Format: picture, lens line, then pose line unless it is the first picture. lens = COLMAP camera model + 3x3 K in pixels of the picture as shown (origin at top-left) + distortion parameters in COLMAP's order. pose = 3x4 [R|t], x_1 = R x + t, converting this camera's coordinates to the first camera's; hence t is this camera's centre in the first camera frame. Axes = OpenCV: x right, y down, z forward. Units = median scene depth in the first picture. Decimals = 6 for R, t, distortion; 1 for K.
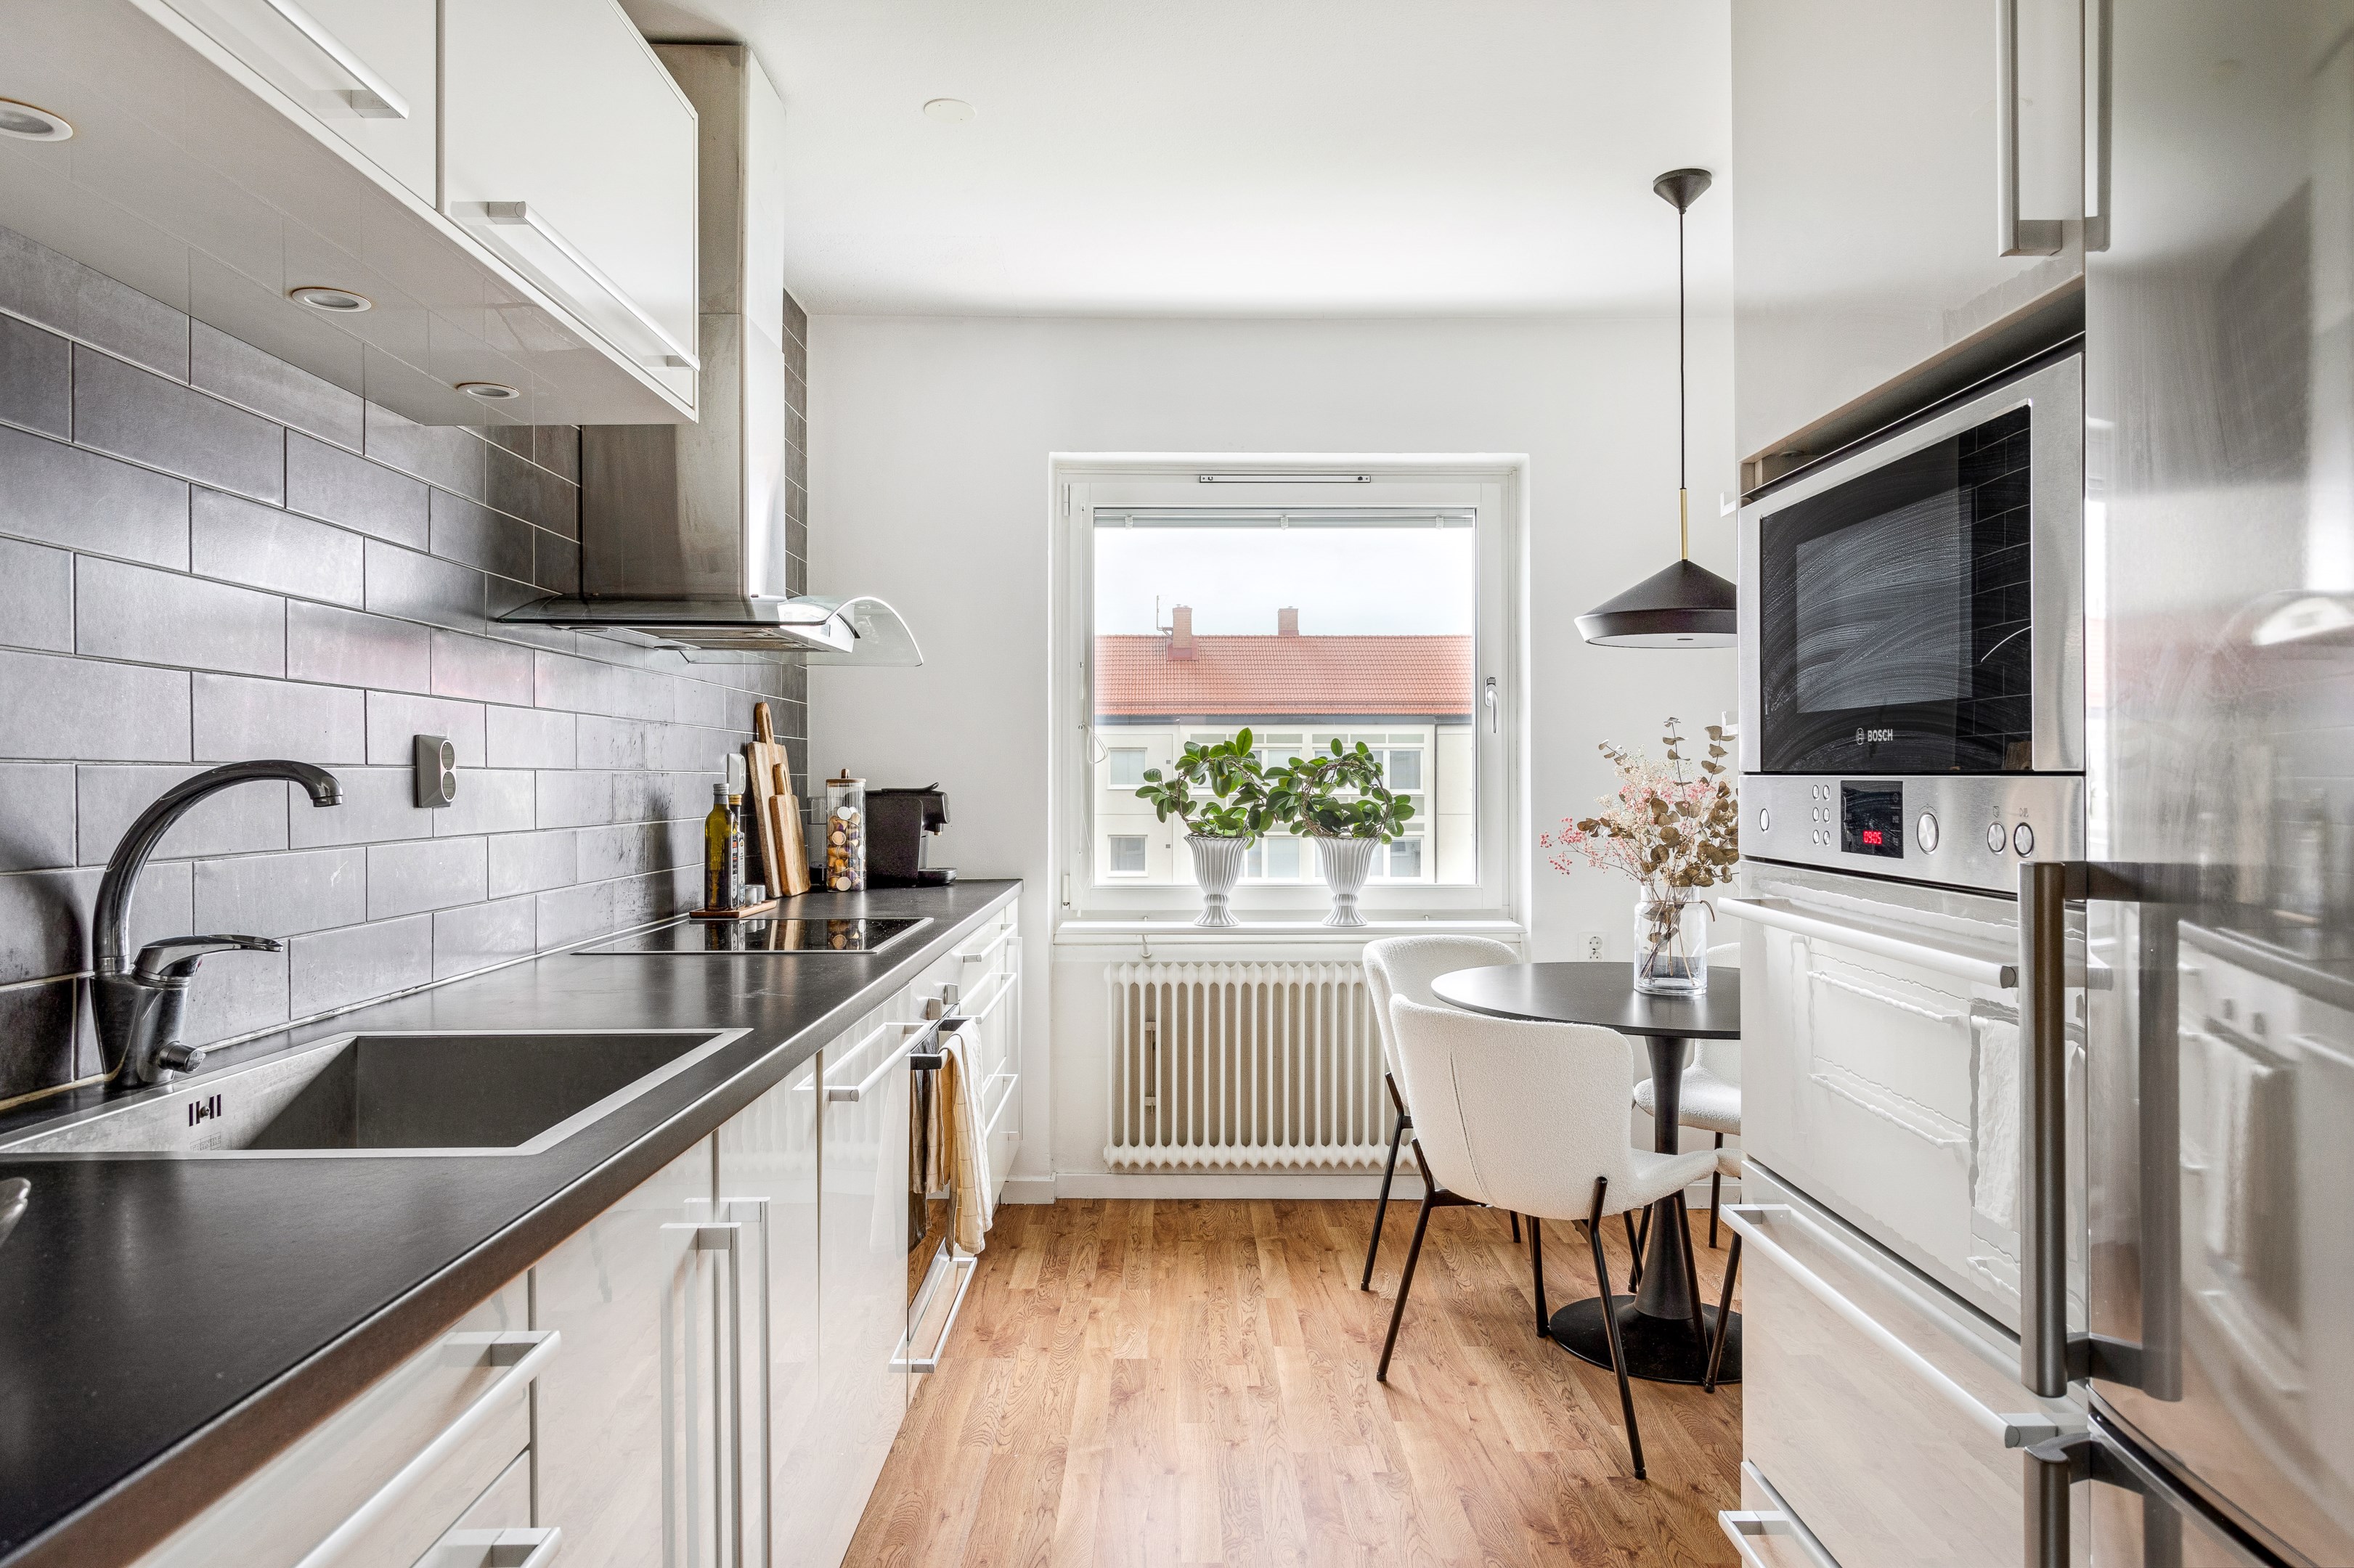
lens RADIAL K [[1539.0, 0, 1175.0], [0, 1539.0, 727.8], [0, 0, 1]] dist [-0.000120, 0.002229]
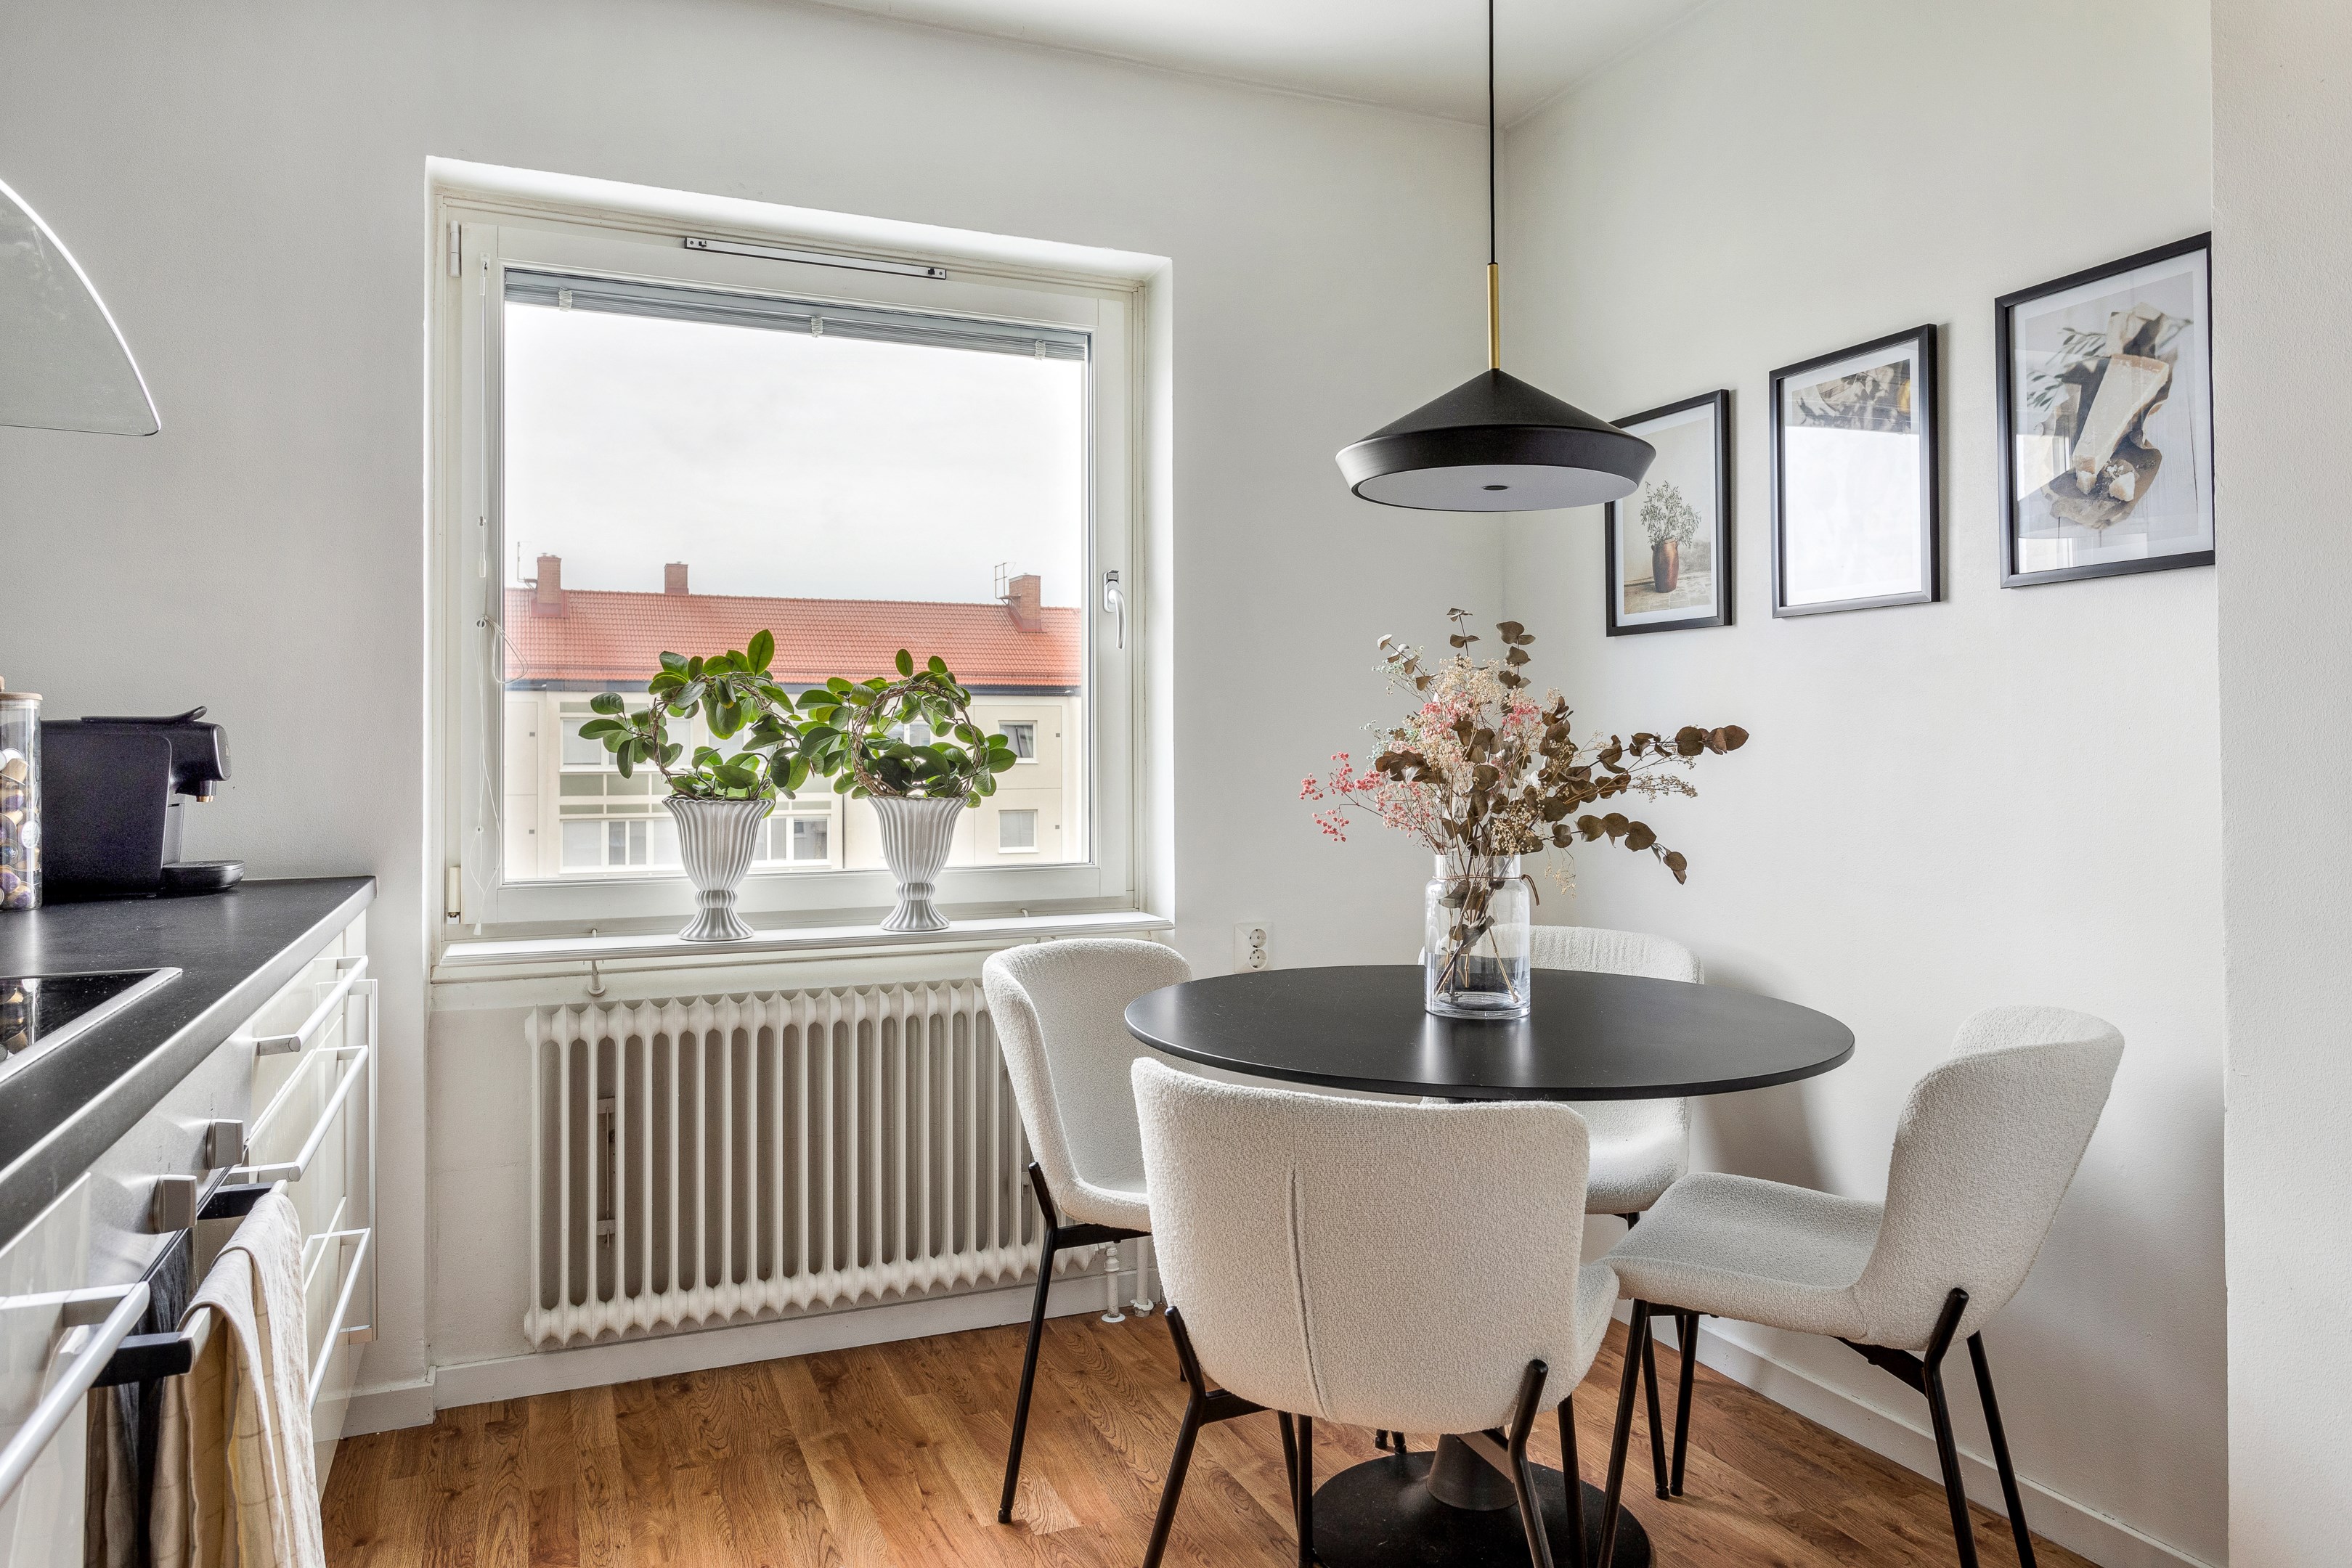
lens RADIAL K [[1537.7, 0, 1174.0], [0, 1537.7, 727.9], [0, 0, 1]] dist [-0.000120, 0.002229]
pose [[0.920937, 0.003740, 0.389693, -0.047711], [-0.008801, 0.999898, 0.011204, 0.033069], [-0.389612, -0.013748, 0.920877, 0.348253]]
